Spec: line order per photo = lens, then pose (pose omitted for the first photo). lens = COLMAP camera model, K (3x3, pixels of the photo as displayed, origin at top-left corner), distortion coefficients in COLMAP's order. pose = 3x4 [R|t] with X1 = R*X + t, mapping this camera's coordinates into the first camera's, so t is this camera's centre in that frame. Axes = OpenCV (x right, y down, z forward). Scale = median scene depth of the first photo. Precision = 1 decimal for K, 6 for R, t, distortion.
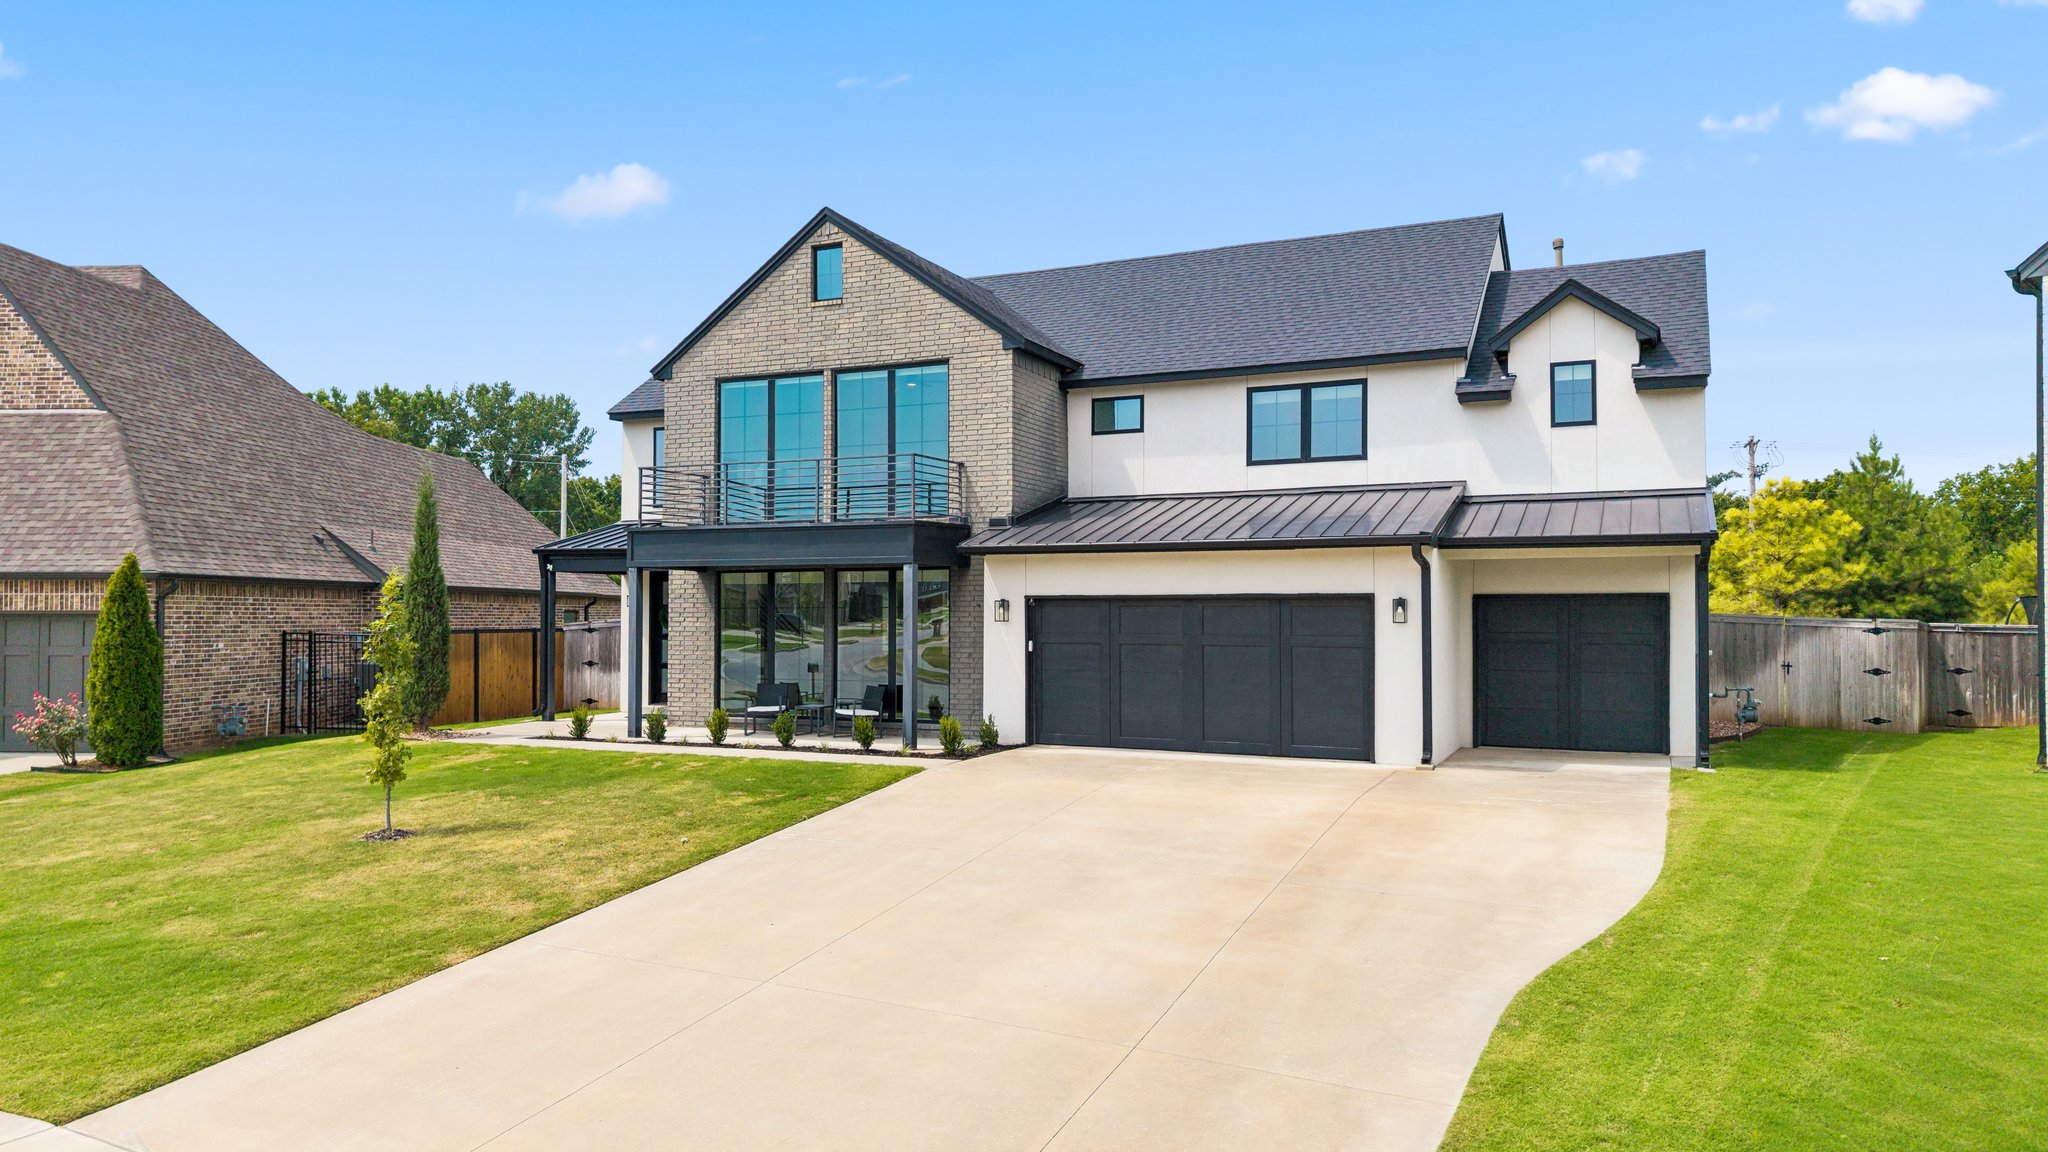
lens RADIAL K [[1386.7, 0, 1017.3], [0, 1386.7, 579.2], [0, 0, 1]] dist [0.028014, -0.033043]
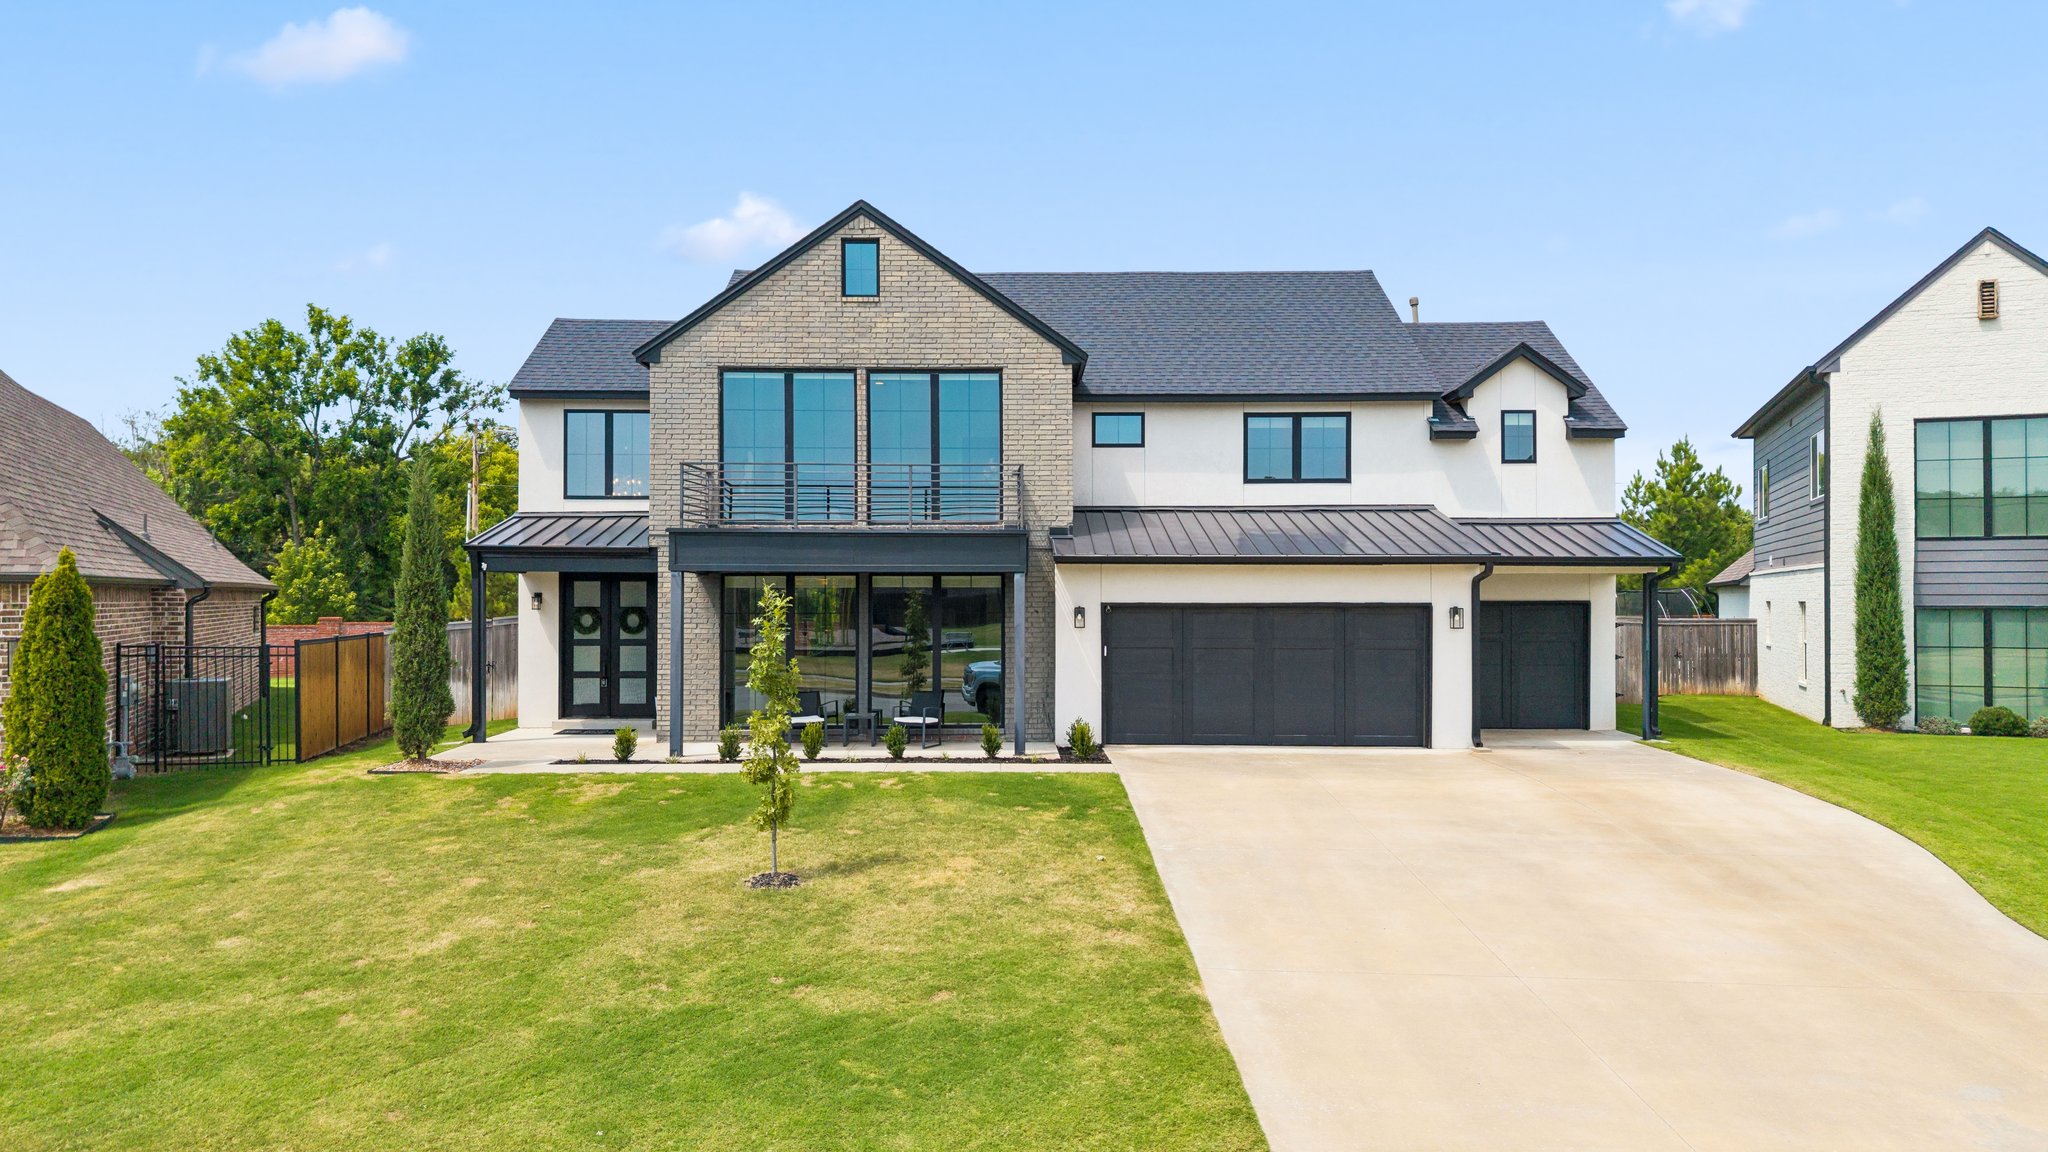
lens RADIAL K [[1386.7, 0, 1020.0], [0, 1386.7, 570.8], [0, 0, 1]] dist [0.028014, -0.033043]
pose [[0.903418, 0.006882, 0.428705, -0.478501], [-0.010788, 0.999919, 0.006683, -0.017876], [-0.428624, -0.010662, 0.903420, 0.078657]]
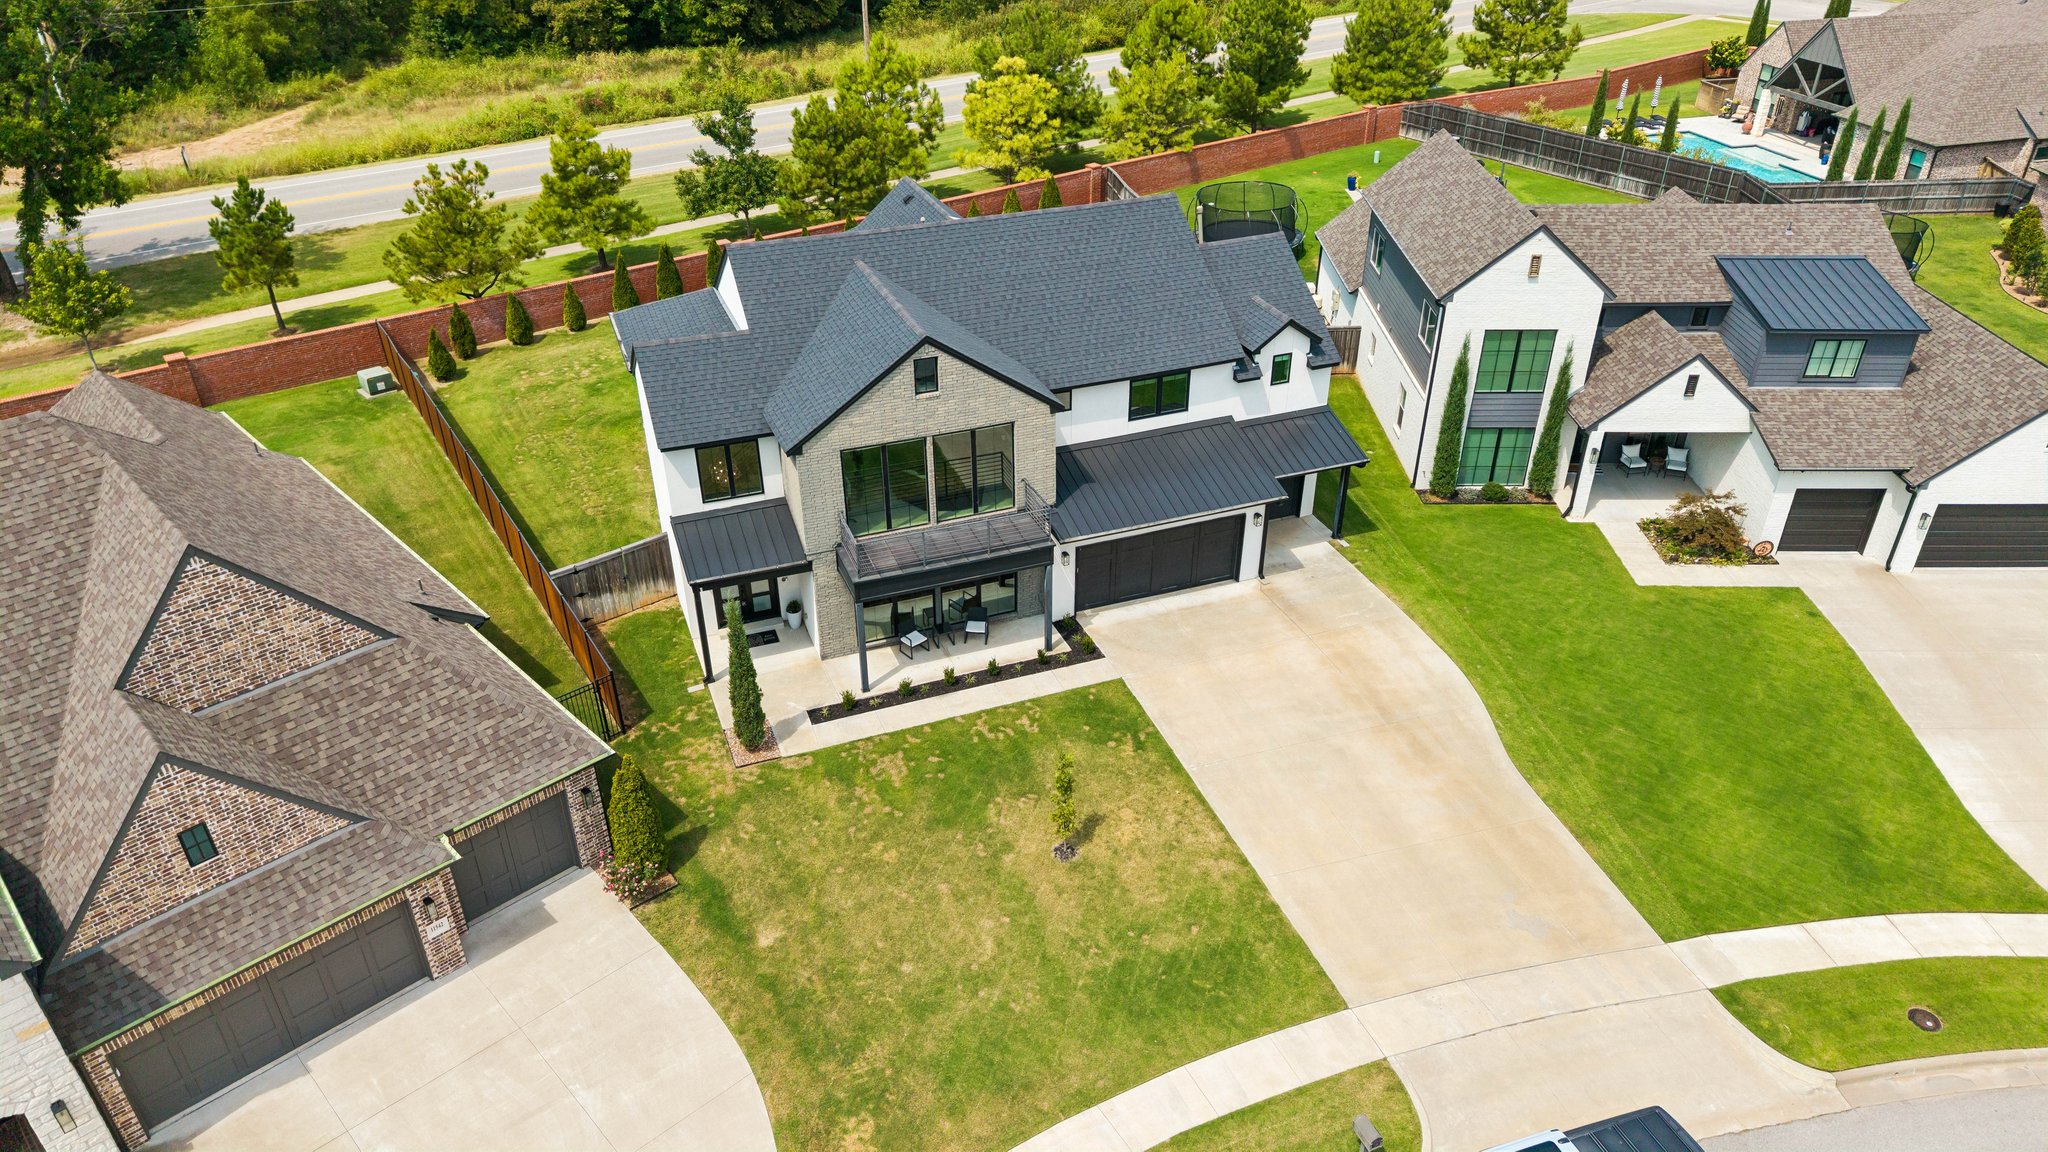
lens RADIAL K [[1386.7, 0, 1014.9], [0, 1386.7, 571.8], [0, 0, 1]] dist [0.028014, -0.033043]
pose [[0.694968, -0.380868, 0.609885, -1.109108], [-0.010711, 0.842614, 0.538411, -0.888691], [-0.718961, -0.380710, 0.581510, 0.002620]]
